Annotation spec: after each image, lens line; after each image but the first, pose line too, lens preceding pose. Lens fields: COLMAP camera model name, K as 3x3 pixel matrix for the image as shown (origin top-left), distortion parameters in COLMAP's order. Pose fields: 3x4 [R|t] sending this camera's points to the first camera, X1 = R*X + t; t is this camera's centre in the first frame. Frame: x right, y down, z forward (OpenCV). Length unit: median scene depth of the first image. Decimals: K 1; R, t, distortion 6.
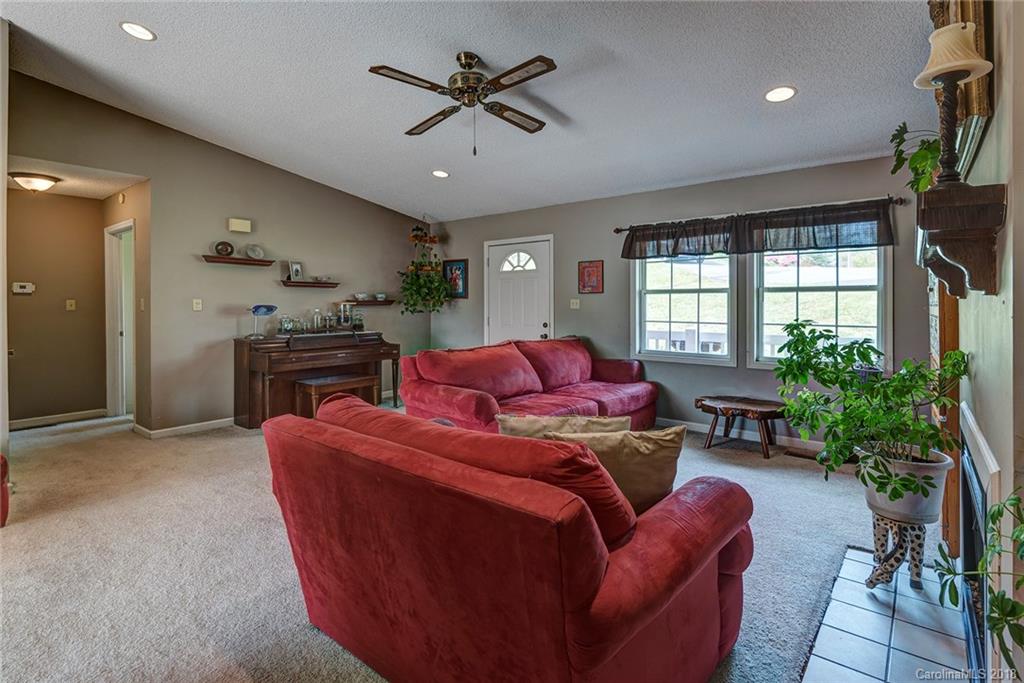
lens RADIAL K [[484.2, 0, 514.1], [0, 484.2, 302.3], [0, 0, 1]] dist [0.015161, -0.010971]
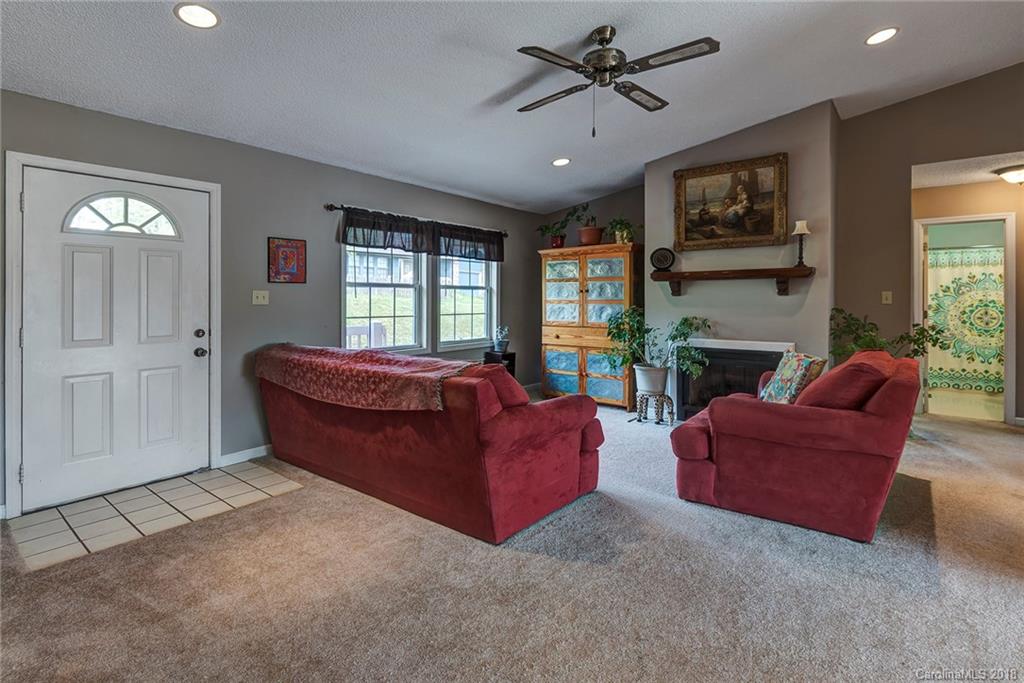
lens RADIAL K [[484.2, 0, 534.1], [0, 484.2, 301.3], [0, 0, 1]] dist [0.015161, -0.010971]
pose [[-0.019890, -0.004441, 0.999792, -0.585709], [0.000484, 0.999990, 0.004451, 0.005984], [-0.999802, 0.000573, -0.019888, 0.651190]]
